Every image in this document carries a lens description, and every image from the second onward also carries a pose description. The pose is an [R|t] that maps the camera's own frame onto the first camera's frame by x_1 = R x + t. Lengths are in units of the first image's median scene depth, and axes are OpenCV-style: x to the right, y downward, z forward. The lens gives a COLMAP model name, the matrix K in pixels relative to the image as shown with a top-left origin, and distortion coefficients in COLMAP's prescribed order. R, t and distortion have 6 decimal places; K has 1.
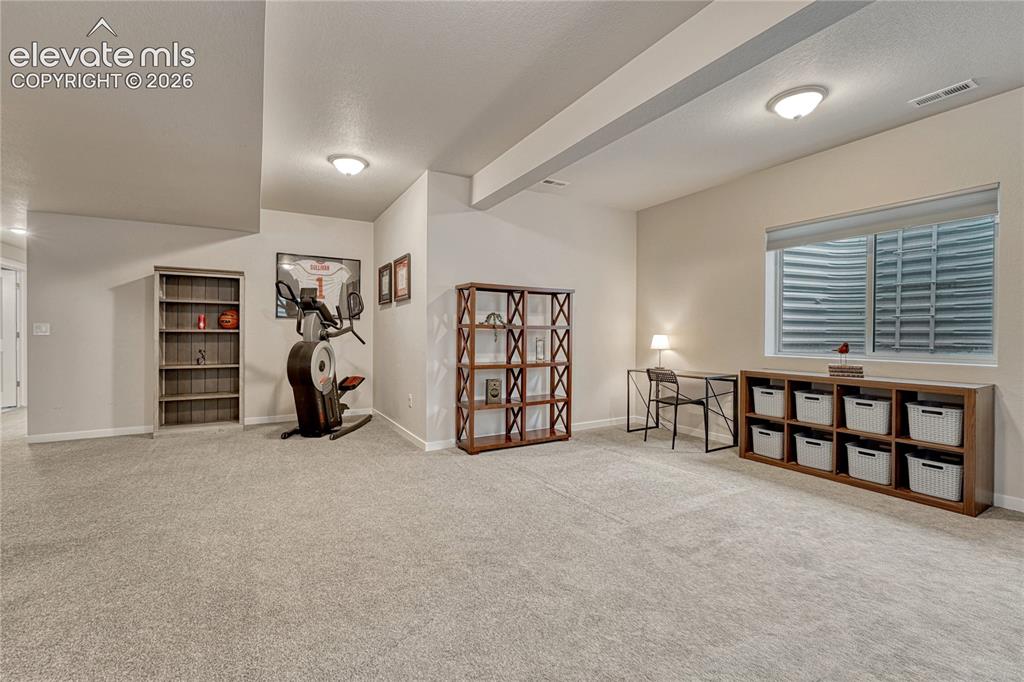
lens RADIAL K [[432.2, 0, 509.4], [0, 432.2, 336.6], [0, 0, 1]] dist [-0.005080, -0.000002]
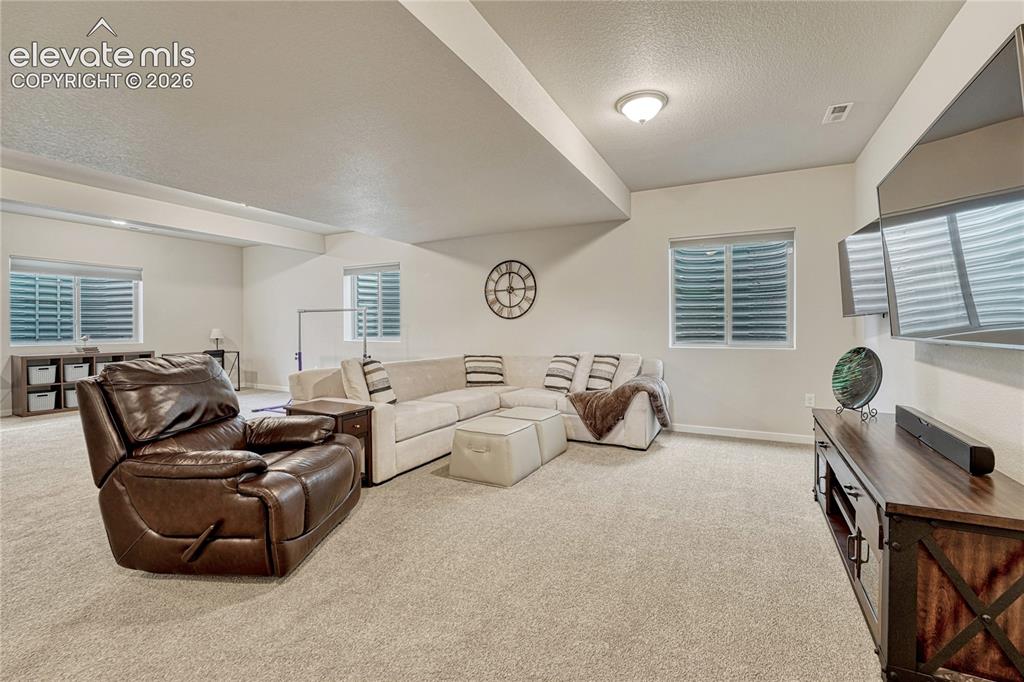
lens RADIAL K [[432.2, 0, 484.4], [0, 432.2, 329.2], [0, 0, 1]] dist [-0.005080, -0.000002]
pose [[-0.507758, -0.004331, 0.861489, -1.522888], [0.006908, 0.999935, 0.009098, -0.013634], [-0.861472, 0.010571, -0.507695, 0.426745]]
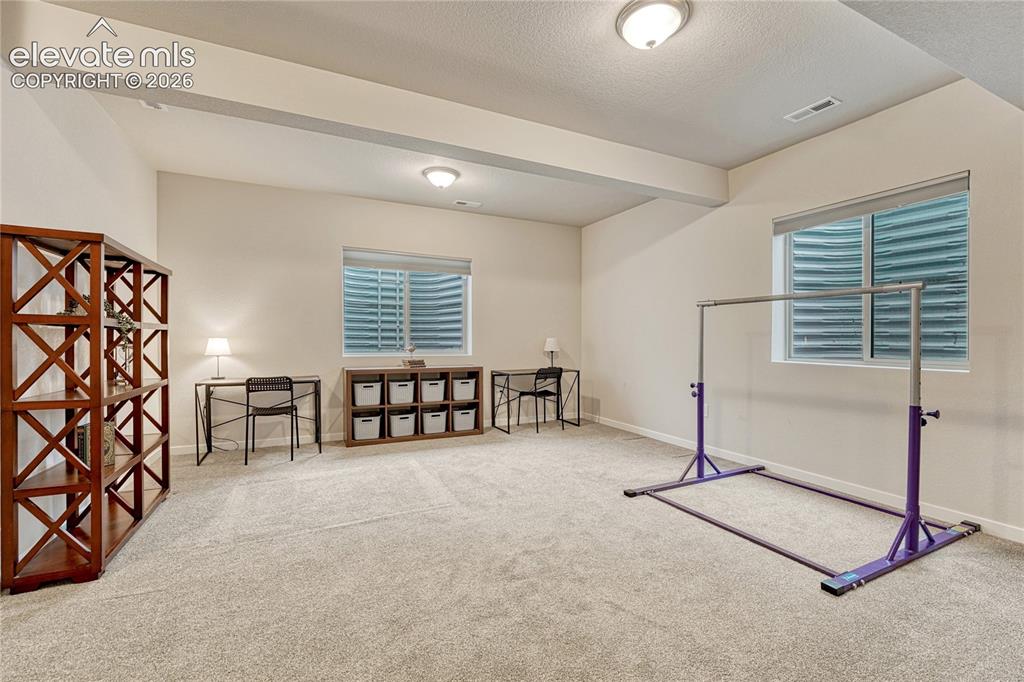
lens RADIAL K [[432.2, 0, 508.3], [0, 432.2, 340.6], [0, 0, 1]] dist [-0.005080, -0.000002]
pose [[0.081226, -0.005986, 0.996678, -0.579104], [0.001596, 0.999981, 0.005876, -0.004852], [-0.996694, 0.001114, 0.081234, 0.514026]]
